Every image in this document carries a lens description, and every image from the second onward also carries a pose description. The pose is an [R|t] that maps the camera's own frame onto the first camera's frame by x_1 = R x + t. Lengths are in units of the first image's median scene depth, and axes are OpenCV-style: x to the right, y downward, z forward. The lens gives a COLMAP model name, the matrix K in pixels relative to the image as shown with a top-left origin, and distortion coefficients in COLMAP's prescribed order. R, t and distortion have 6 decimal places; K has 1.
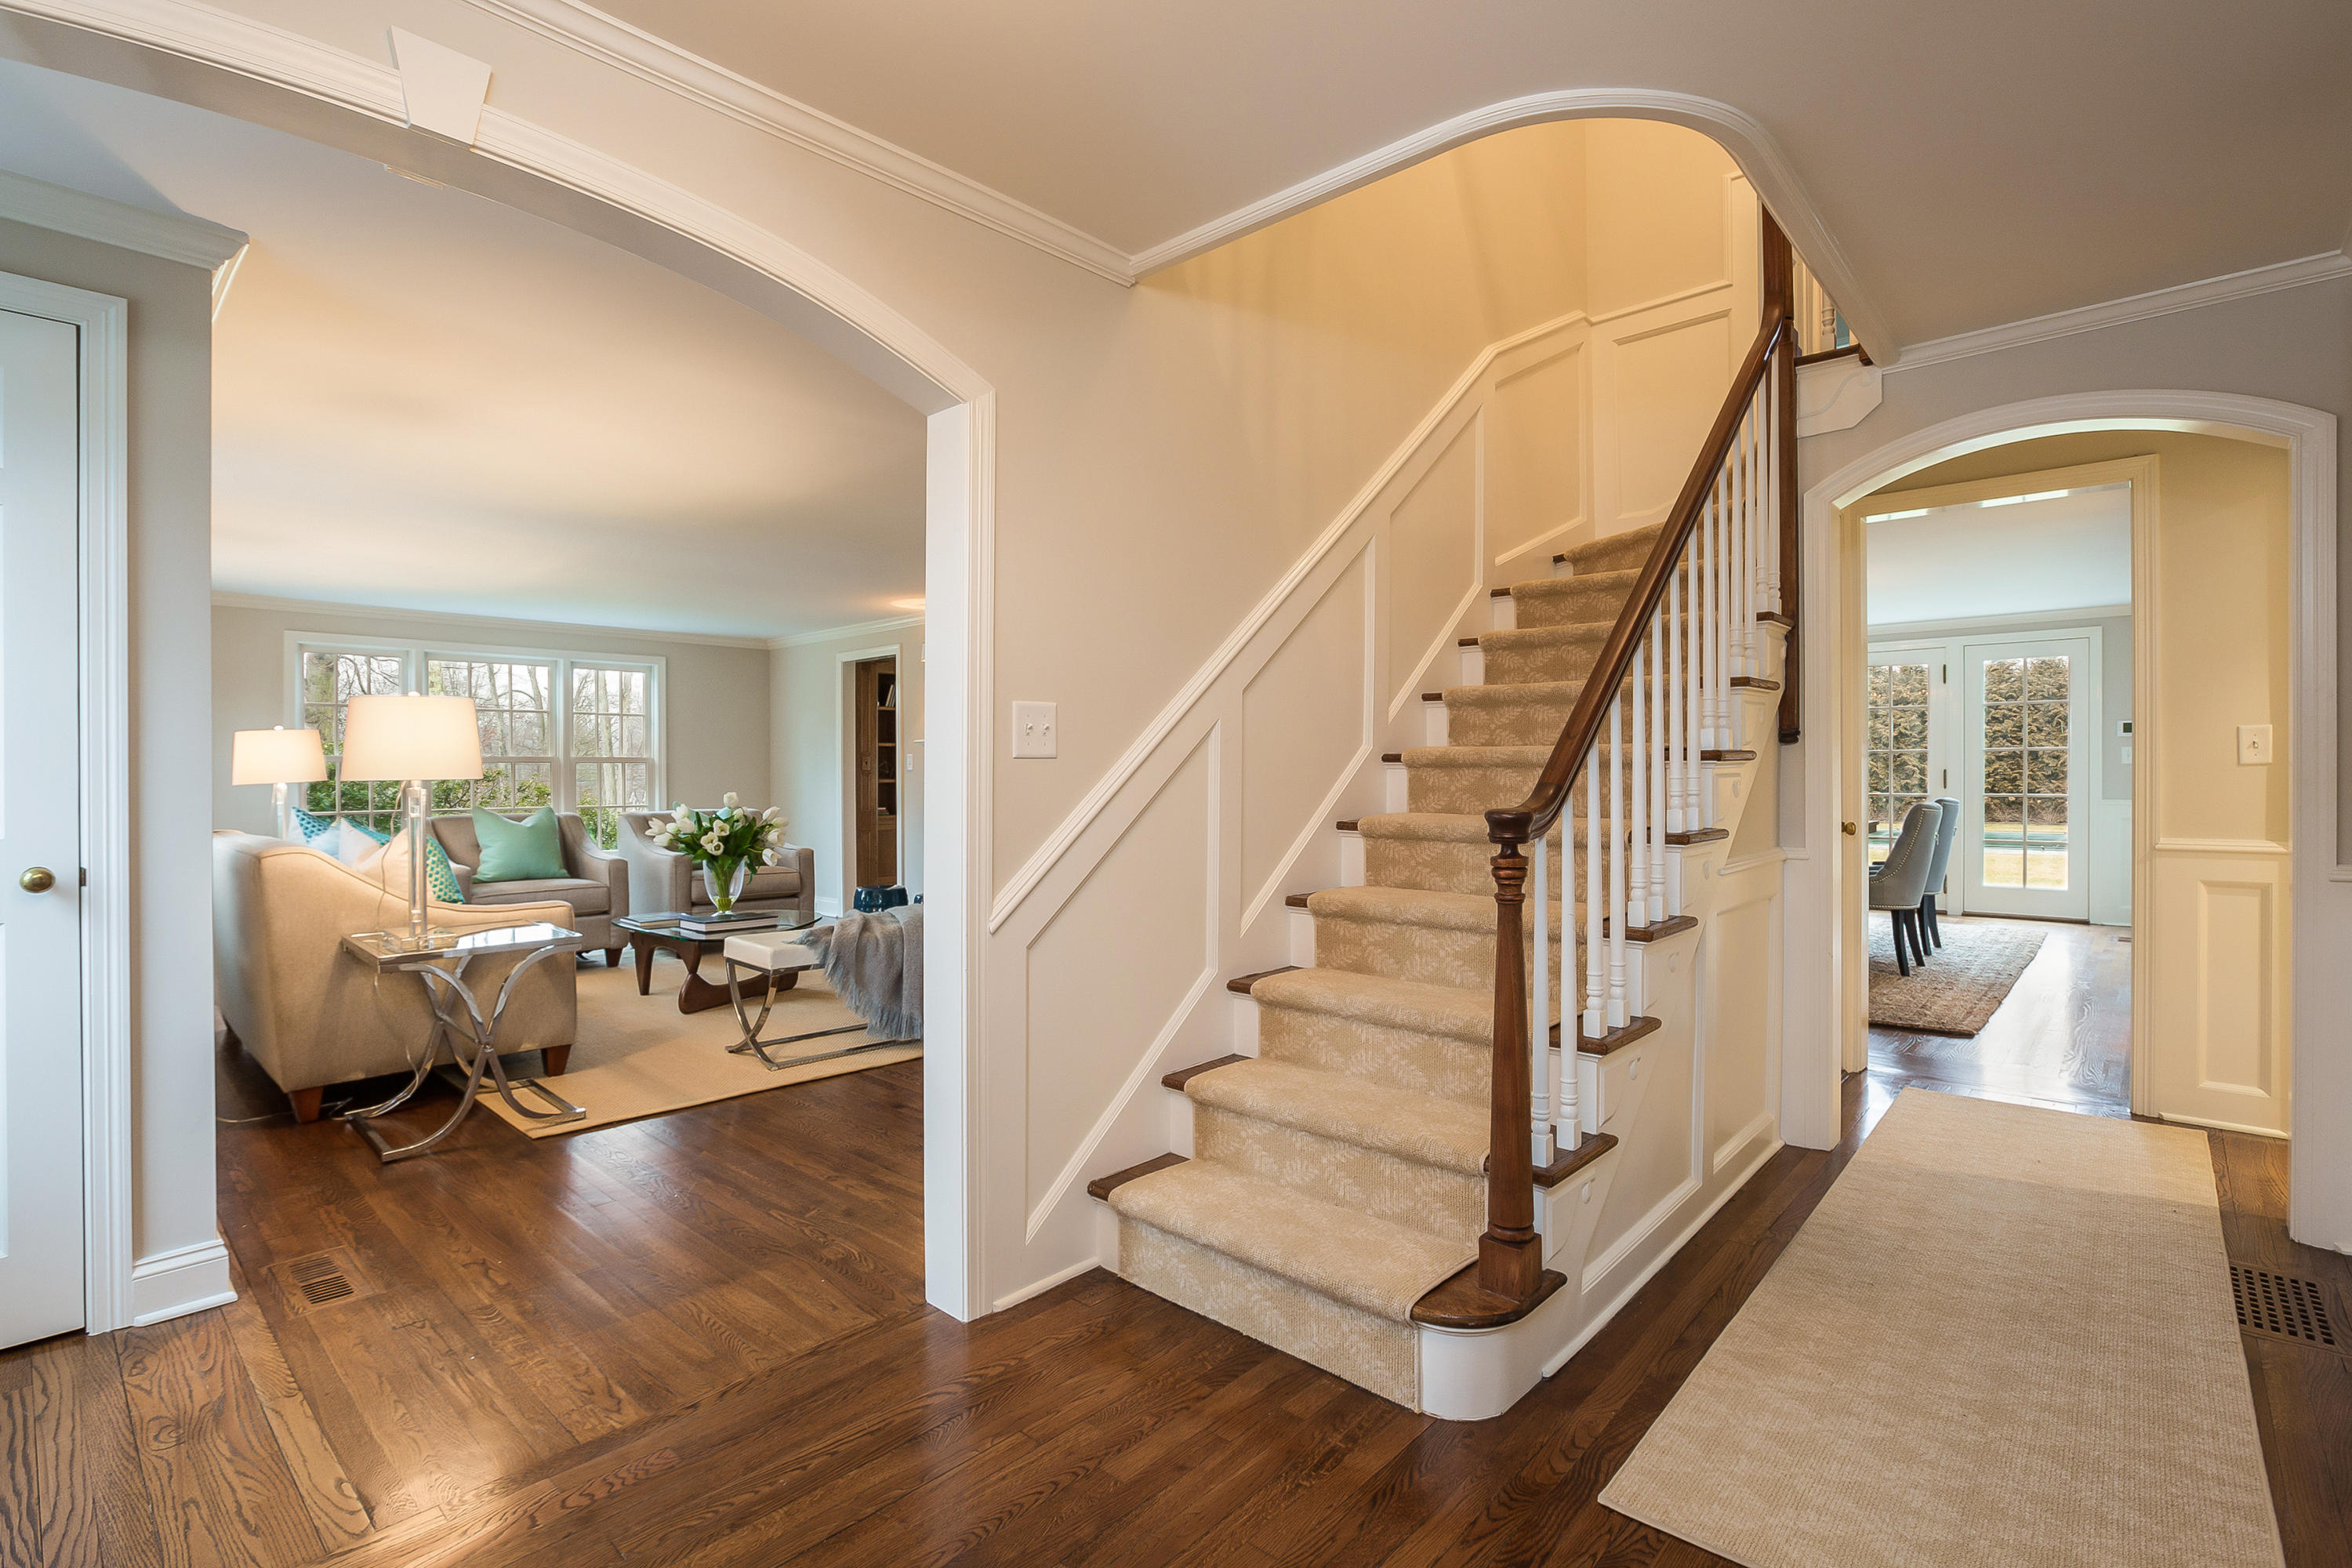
lens RADIAL K [[1065.3, 0, 1166.5], [0, 1065.3, 775.8], [0, 0, 1]] dist [-0.034175, 0.002889]
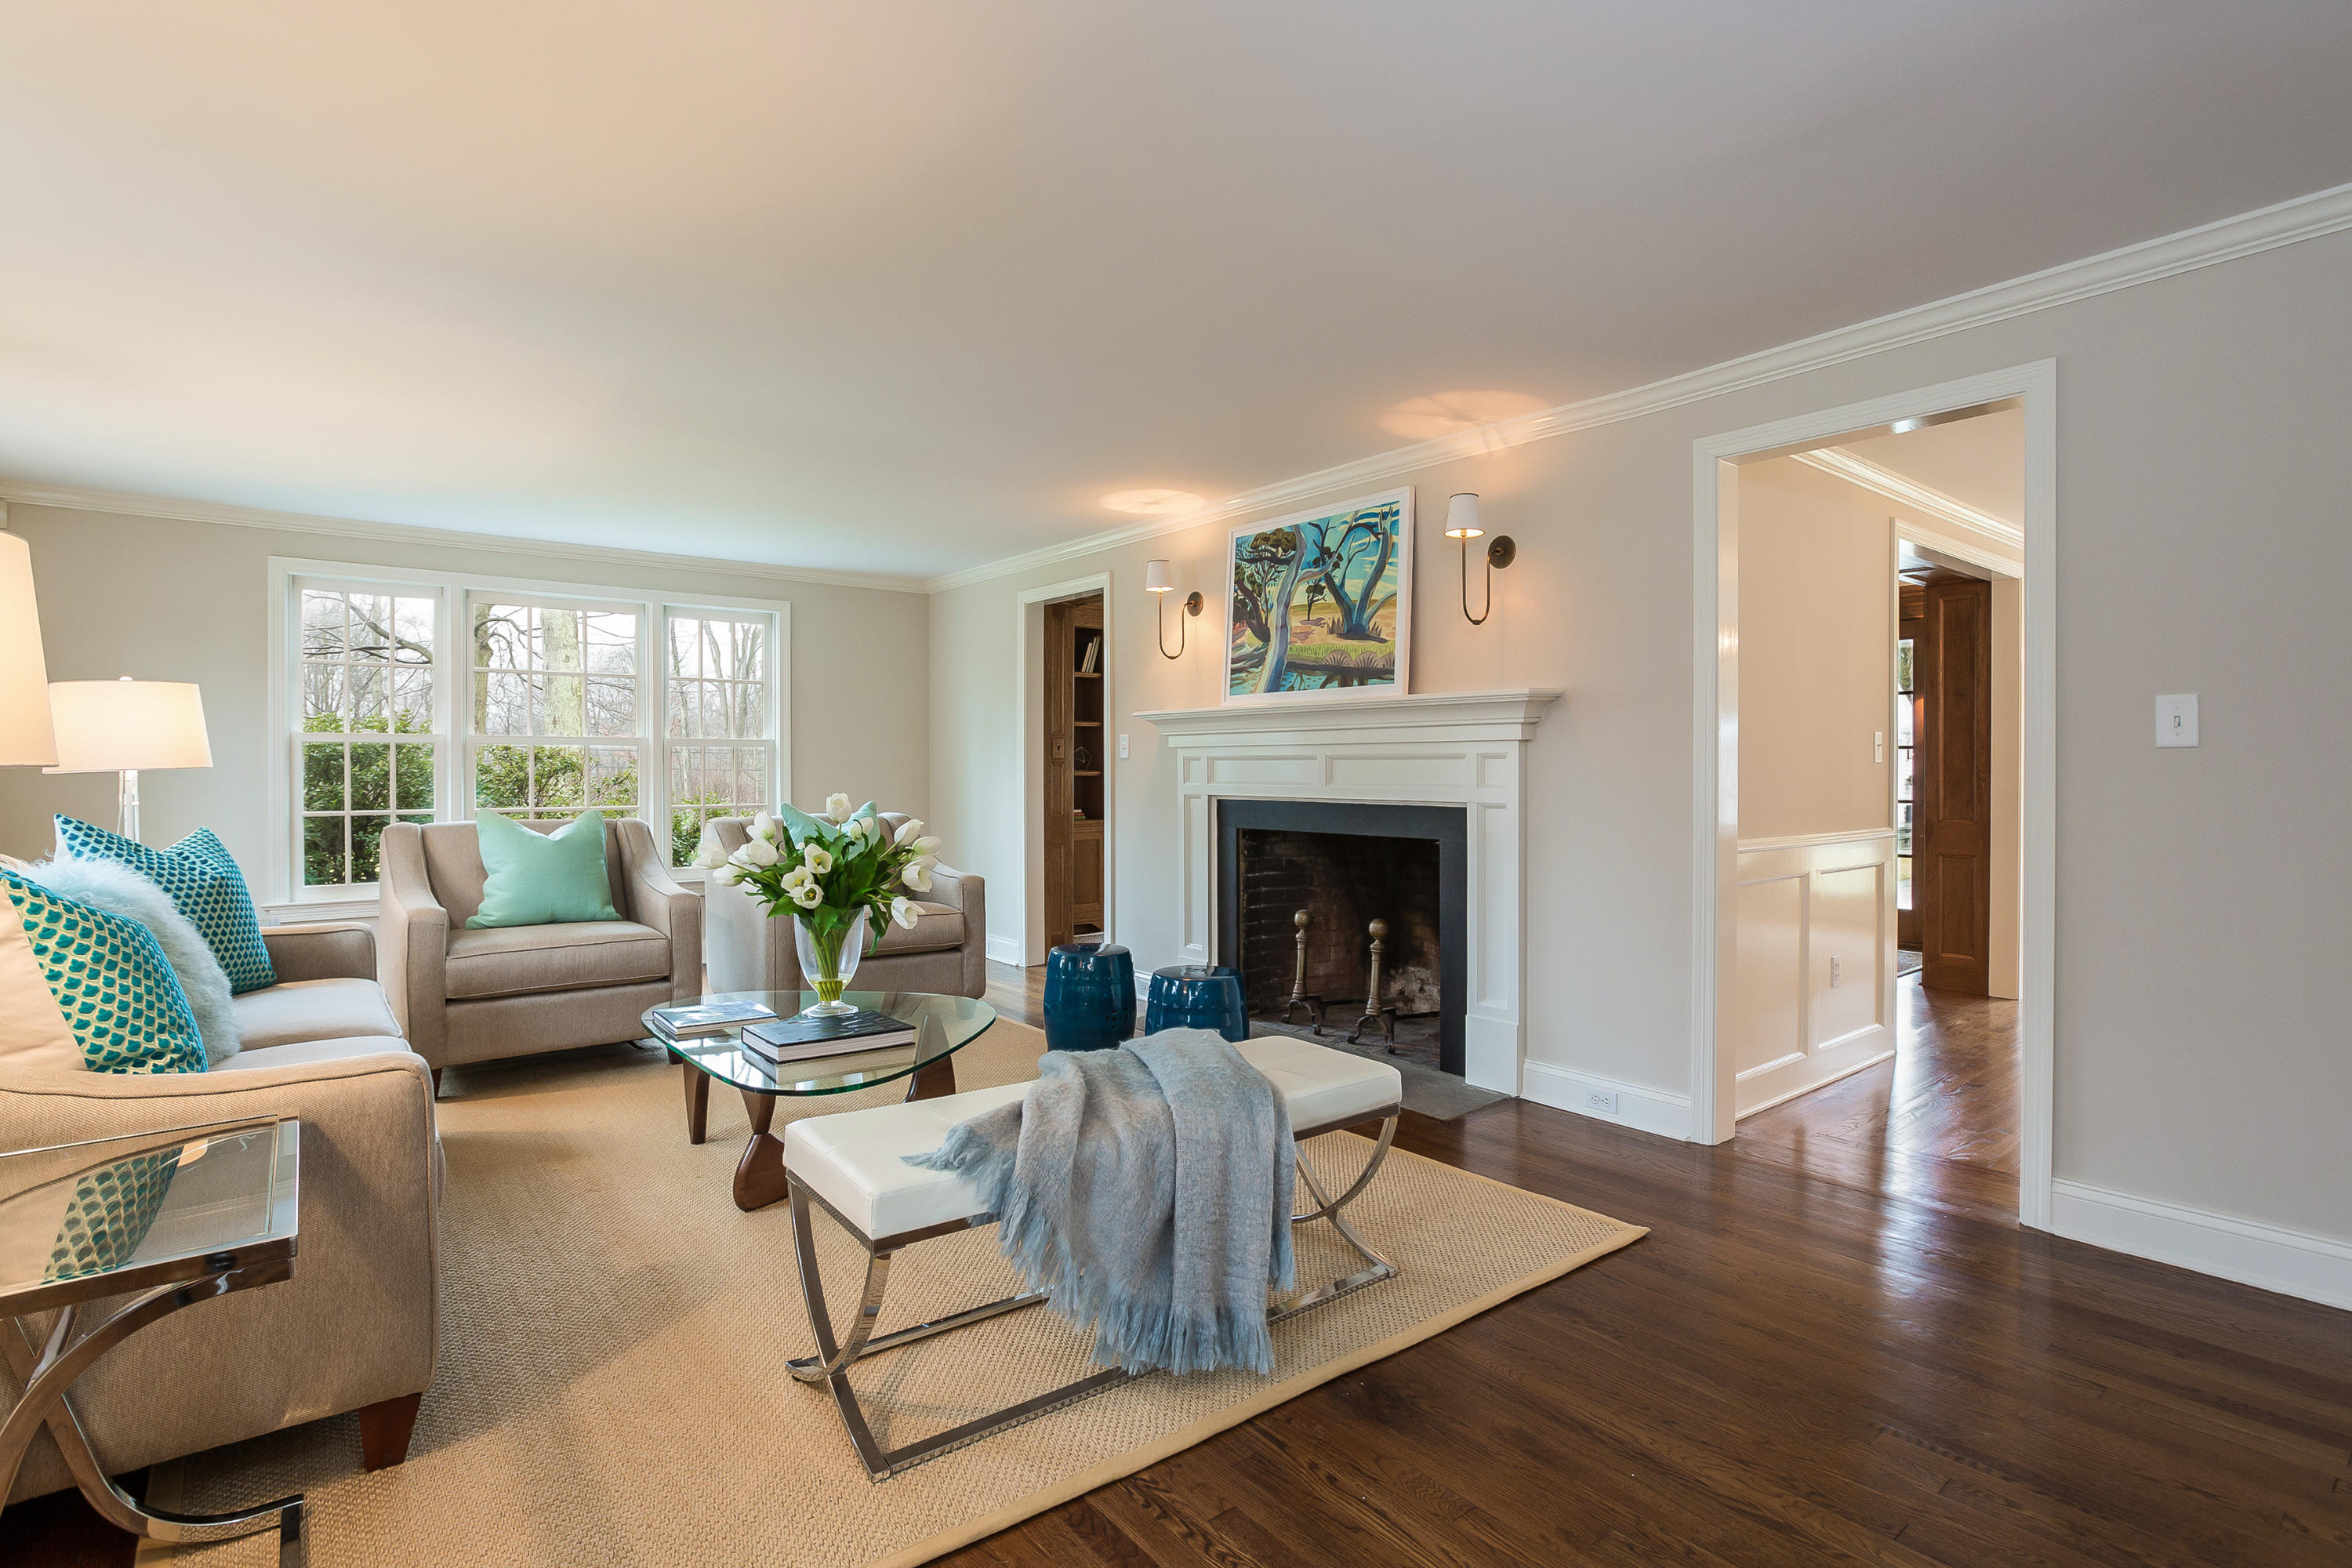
lens RADIAL K [[1108.3, 0, 1184.3], [0, 1108.3, 782.7], [0, 0, 1]] dist [-0.035106, -0.000057]
pose [[0.989153, 0.009267, -0.146593, -0.143186], [-0.007481, 0.999891, 0.012734, 0.001362], [0.146695, -0.011499, 0.989115, 0.441742]]
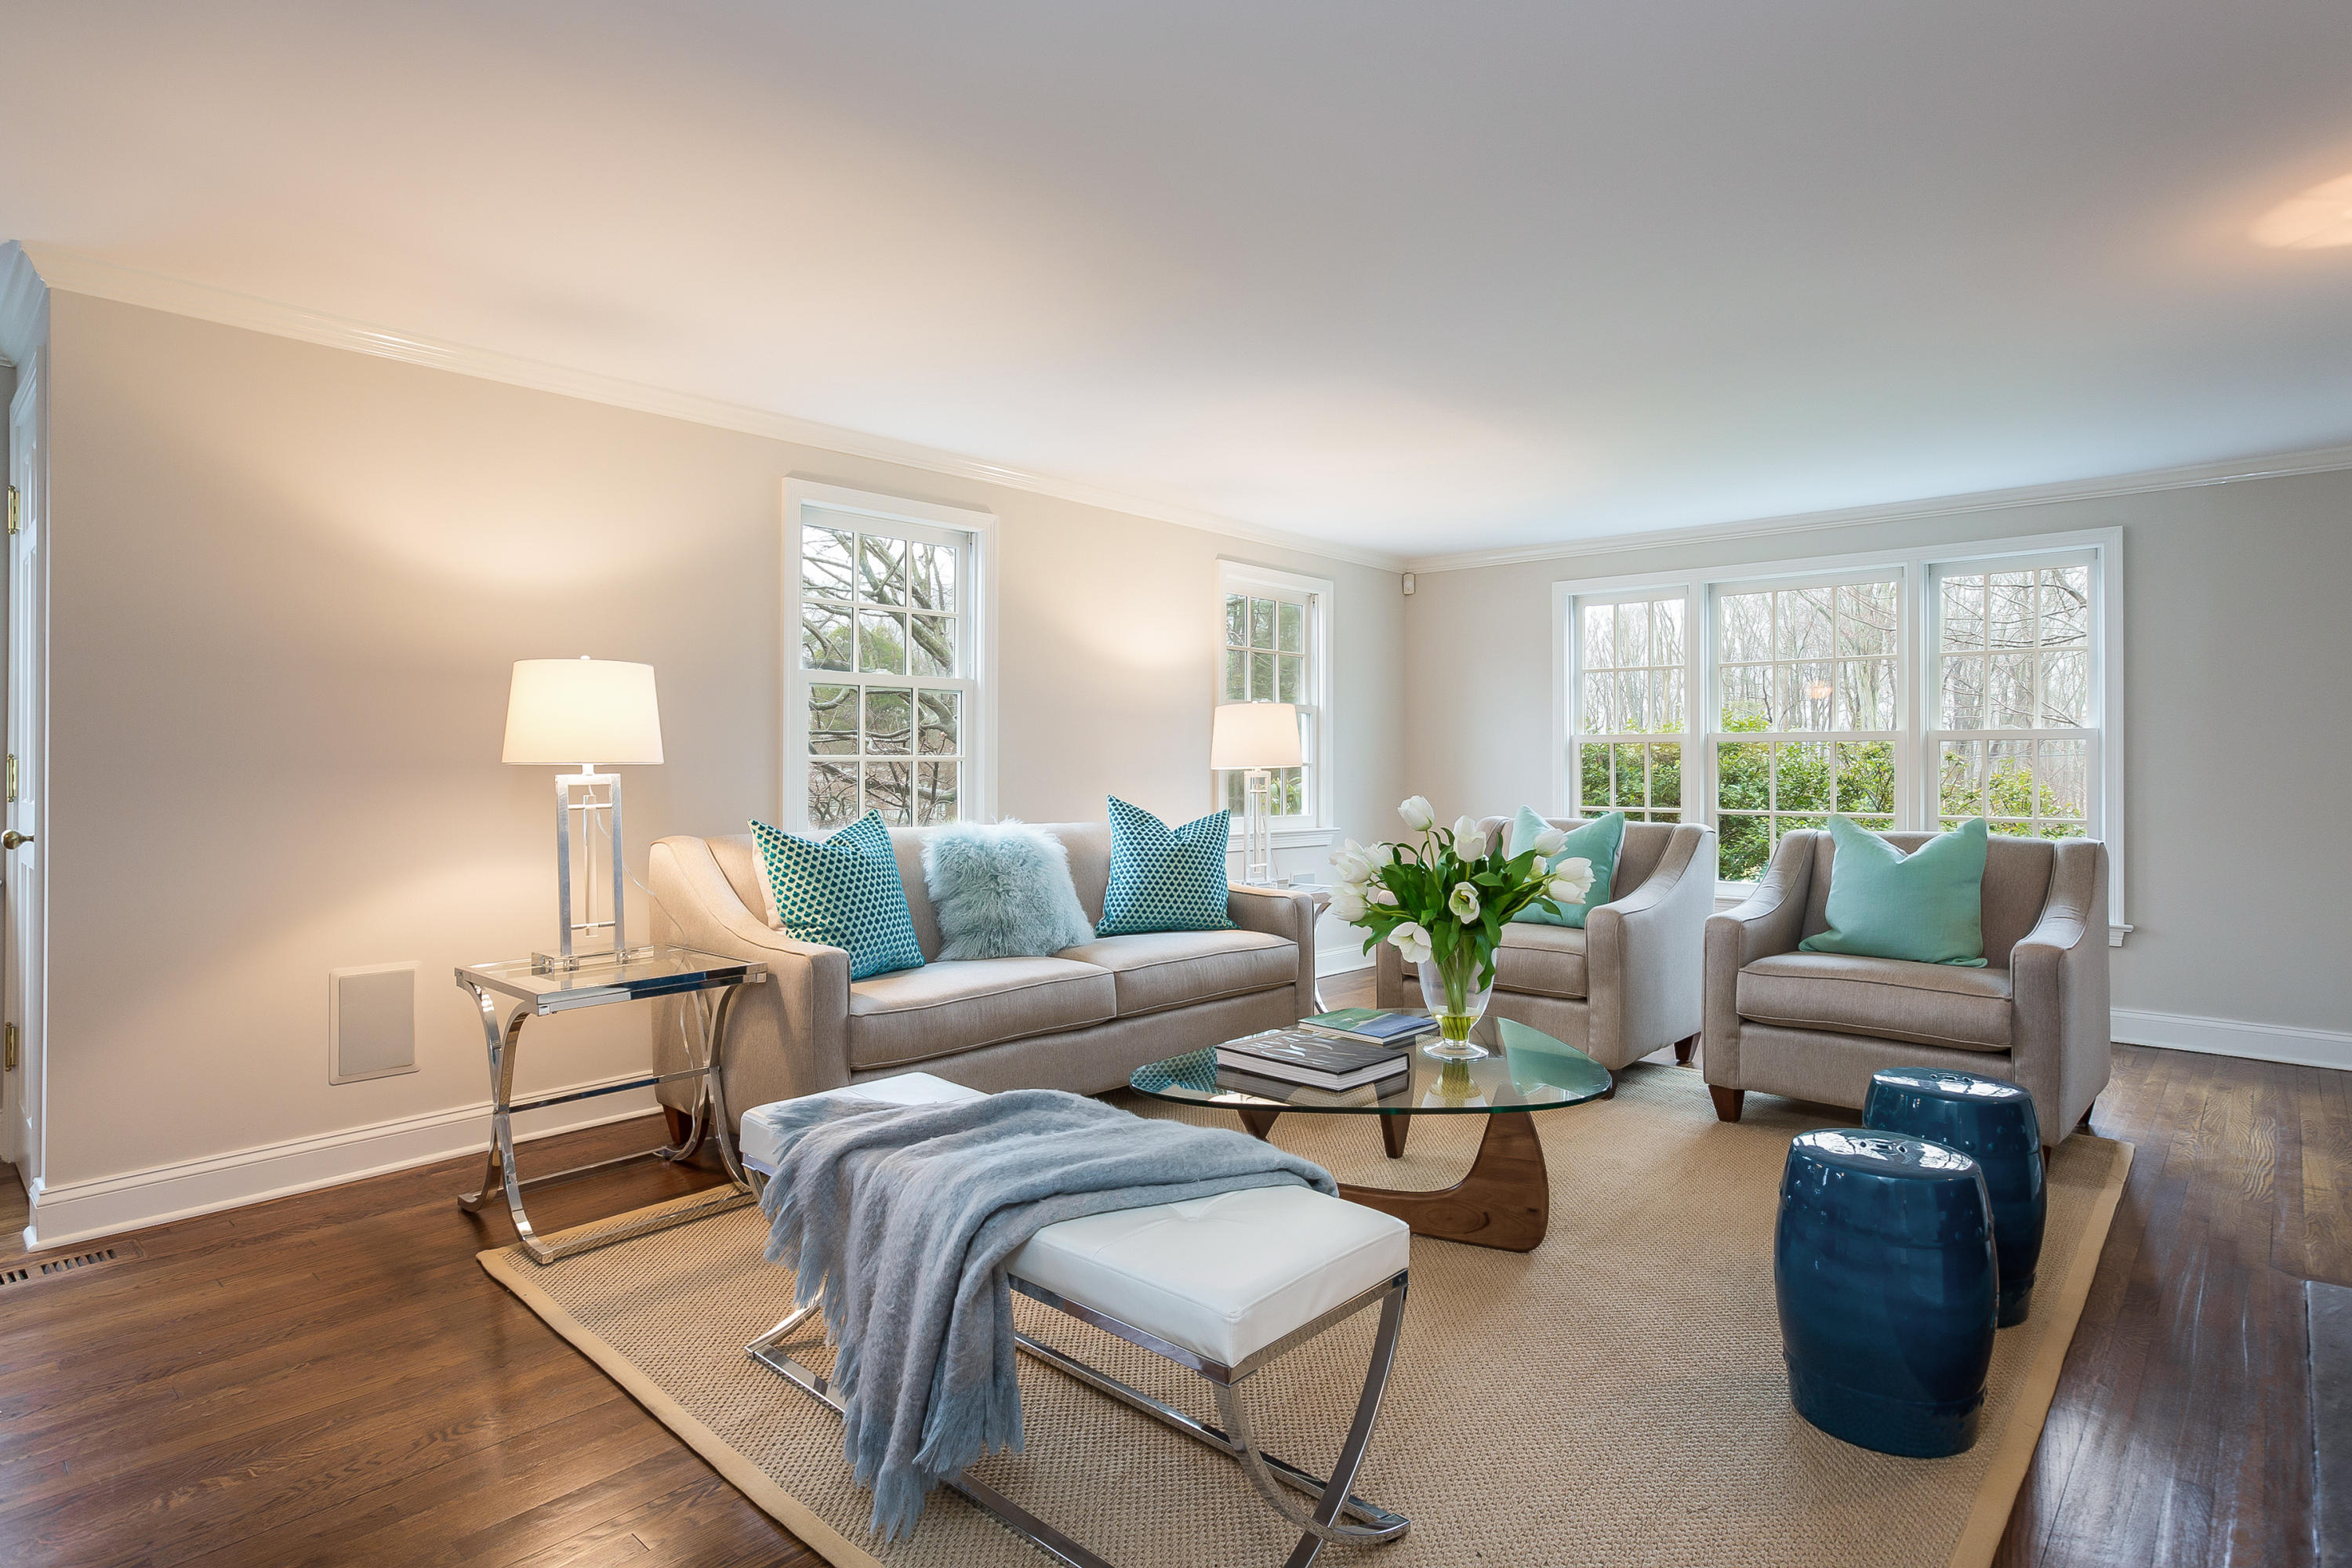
lens RADIAL K [[1255.4, 0, 1174.5], [0, 1255.4, 767.4], [0, 0, 1]] dist [-0.000915, -0.000100]
pose [[0.026979, 0.009858, -0.999587, 0.166458], [0.000679, 0.999951, 0.009880, -0.005633], [0.999636, -0.000946, 0.026971, 0.832038]]
